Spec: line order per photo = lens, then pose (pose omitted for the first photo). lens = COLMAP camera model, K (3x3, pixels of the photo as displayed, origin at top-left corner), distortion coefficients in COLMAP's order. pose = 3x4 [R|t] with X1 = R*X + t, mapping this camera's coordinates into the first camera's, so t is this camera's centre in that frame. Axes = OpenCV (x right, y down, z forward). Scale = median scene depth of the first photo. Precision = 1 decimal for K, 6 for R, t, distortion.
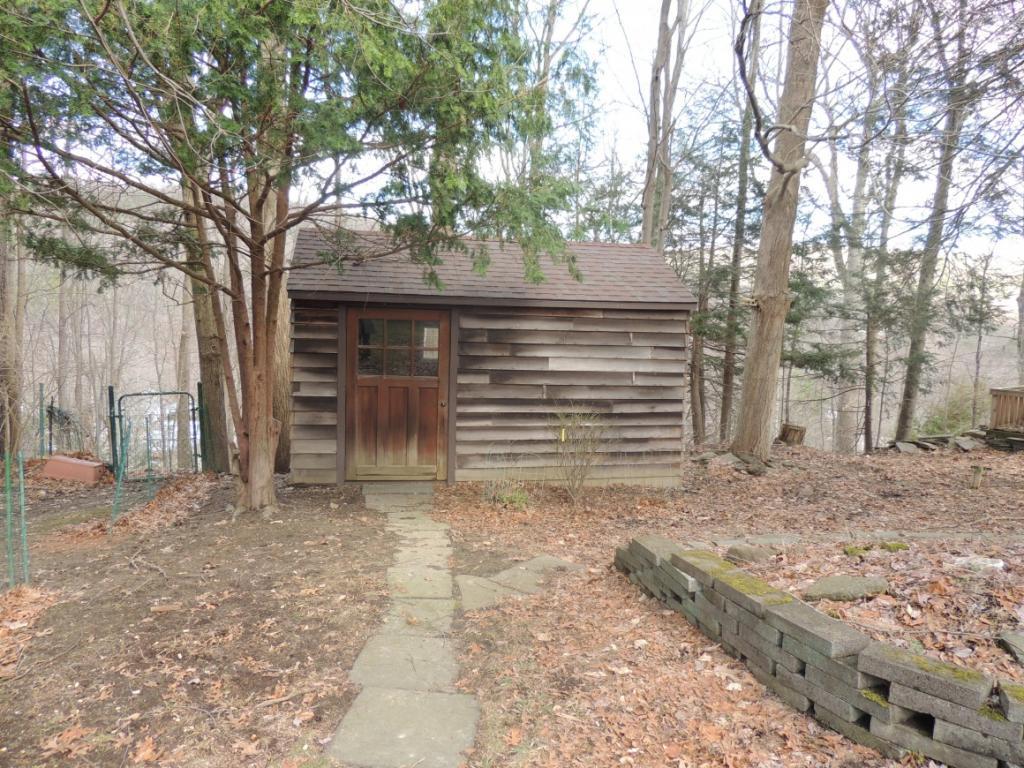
lens RADIAL K [[717.7, 0, 512.0], [0, 717.7, 384.0], [0, 0, 1]] dist [-0.024159, -0.001461]
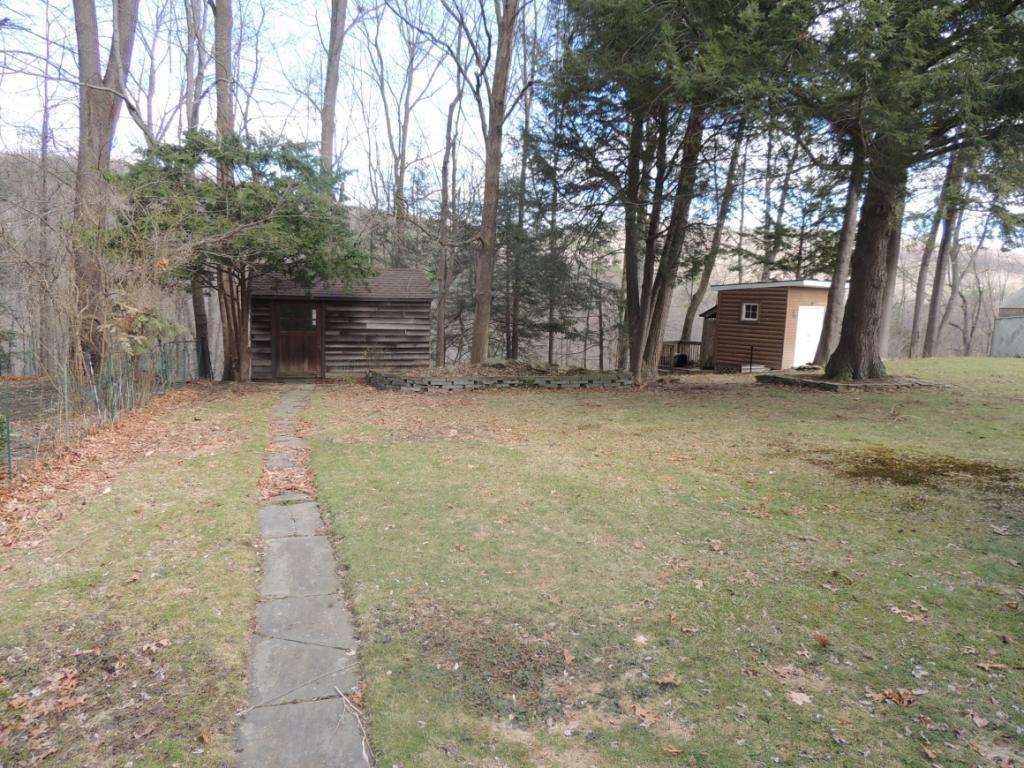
lens RADIAL K [[717.7, 0, 512.0], [0, 717.7, 384.0], [0, 0, 1]] dist [-0.024159, -0.001461]
pose [[0.992094, -0.014854, 0.124615, 0.222539], [0.010099, 0.999200, 0.038702, 0.072202], [-0.125091, -0.037137, 0.991450, -1.313423]]
